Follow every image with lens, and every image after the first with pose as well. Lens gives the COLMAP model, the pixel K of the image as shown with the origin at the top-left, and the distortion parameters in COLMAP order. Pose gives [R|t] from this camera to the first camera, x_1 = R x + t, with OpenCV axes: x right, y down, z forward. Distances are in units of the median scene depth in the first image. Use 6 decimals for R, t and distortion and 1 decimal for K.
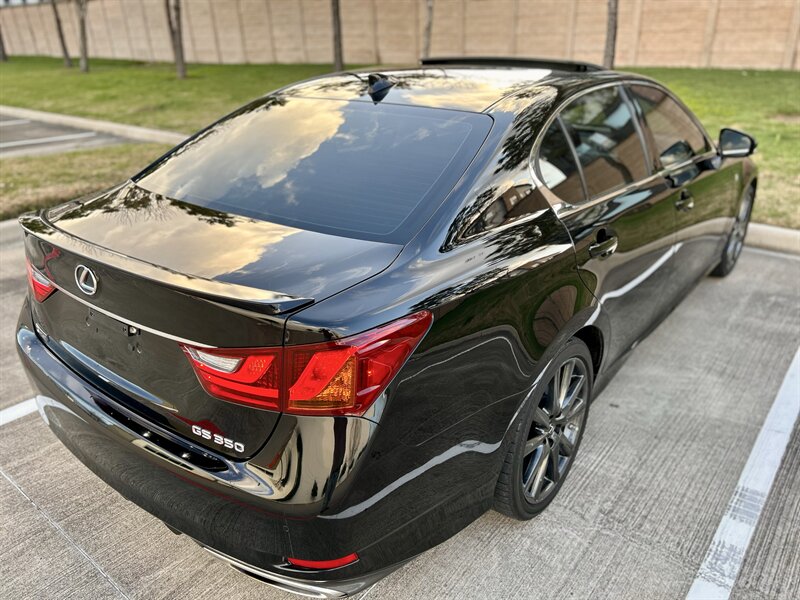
lens RADIAL K [[582.3, 0, 402.3], [0, 582.3, 295.8], [0, 0, 1]] dist [0.046912, -0.051725]
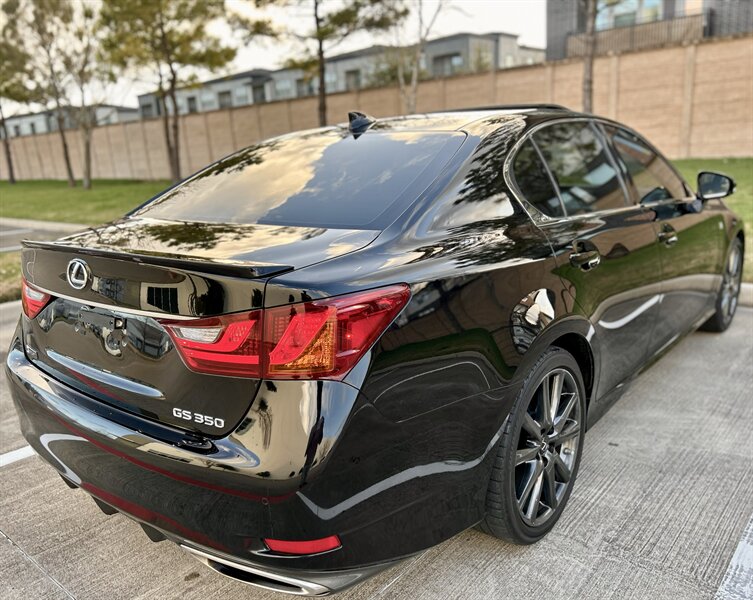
lens RADIAL K [[592.0, 0, 367.3], [0, 592.0, 309.1], [0, 0, 1]] dist [0.050791, -0.057071]
pose [[0.998827, -0.026113, -0.040787, 0.009370], [0.019198, 0.986675, -0.161565, 0.125226], [0.044463, 0.160592, 0.986019, -0.005738]]
